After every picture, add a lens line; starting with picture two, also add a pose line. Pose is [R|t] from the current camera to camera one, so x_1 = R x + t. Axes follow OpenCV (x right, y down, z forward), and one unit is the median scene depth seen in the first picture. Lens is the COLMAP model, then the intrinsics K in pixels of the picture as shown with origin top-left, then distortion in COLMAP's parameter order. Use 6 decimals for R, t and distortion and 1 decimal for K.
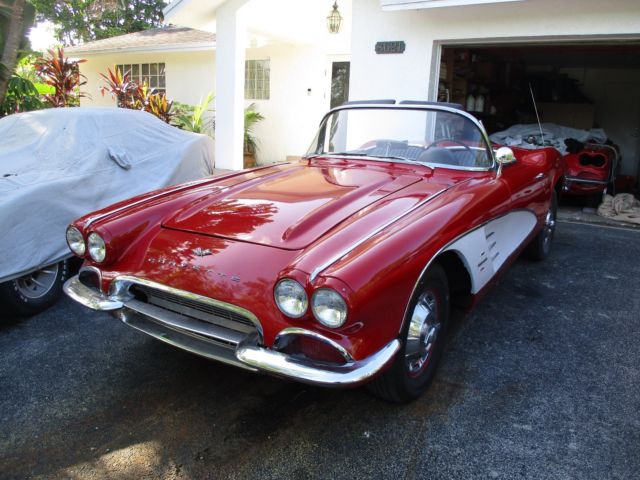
lens RADIAL K [[537.1, 0, 323.9], [0, 537.1, 241.3], [0, 0, 1]] dist [-0.025903, 0.005723]
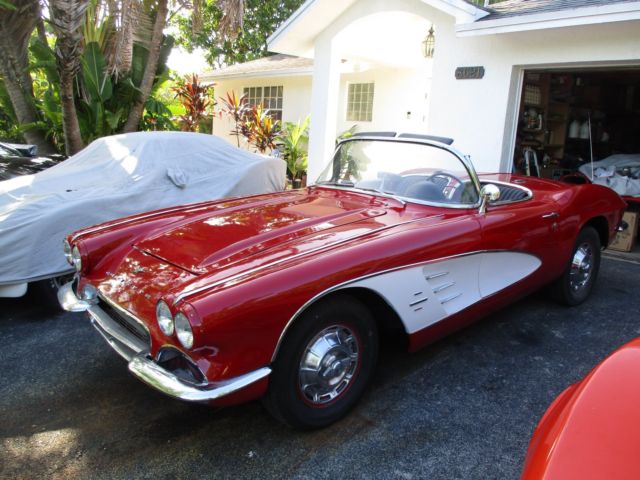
lens RADIAL K [[537.1, 0, 326.3], [0, 537.1, 243.9], [0, 0, 1]] dist [-0.025903, 0.005723]
pose [[0.962459, 0.069301, -0.262430, 0.207319], [-0.076068, 0.996979, -0.015704, -0.021694], [0.260549, 0.035077, 0.964823, 0.000241]]
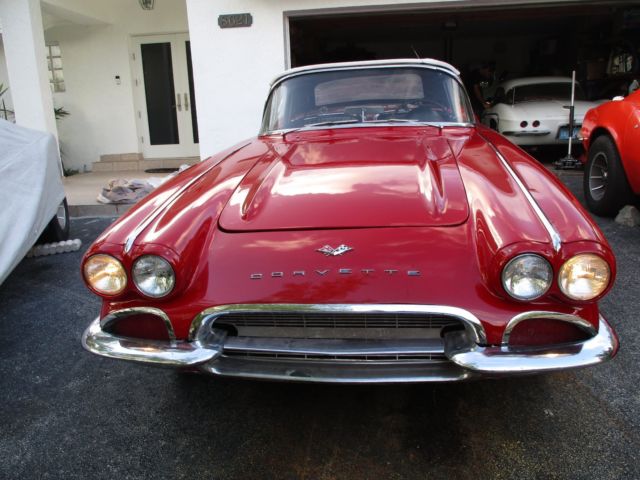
lens RADIAL K [[537.1, 0, 321.5], [0, 537.1, 240.0], [0, 0, 1]] dist [-0.025903, 0.005723]
pose [[0.898632, -0.176386, 0.401683, -0.249451], [0.170517, 0.984053, 0.050641, -0.015155], [-0.404209, 0.022986, 0.914378, 0.144166]]
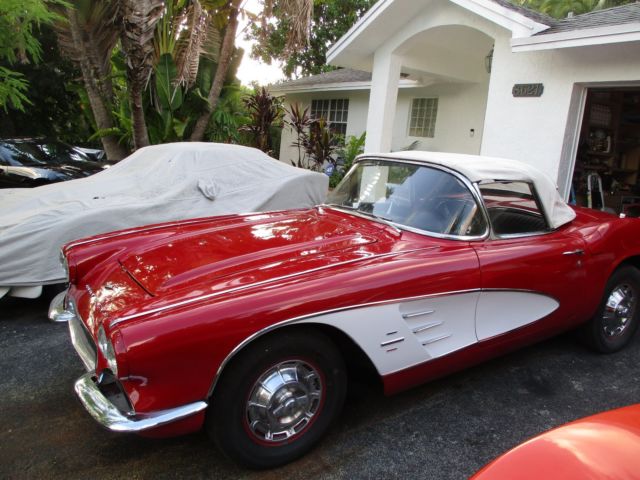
lens RADIAL K [[537.1, 0, 325.0], [0, 537.1, 244.8], [0, 0, 1]] dist [-0.025903, 0.005723]
pose [[0.906937, 0.120343, -0.403712, 0.290639], [-0.139368, 0.990078, -0.017958, -0.049224], [0.397545, 0.072551, 0.914710, 0.062393]]
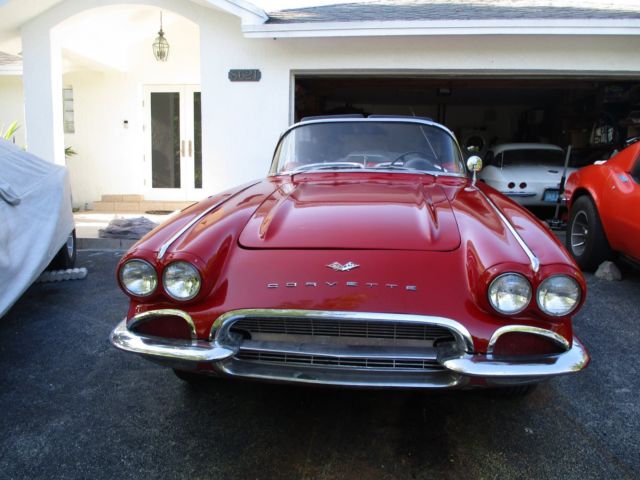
lens RADIAL K [[537.1, 0, 323.8], [0, 537.1, 243.4], [0, 0, 1]] dist [-0.025903, 0.005723]
pose [[0.894593, -0.092151, 0.437278, -0.285037], [0.123172, 0.991451, -0.043051, 0.007330], [-0.429573, 0.092374, 0.898295, 0.110049]]
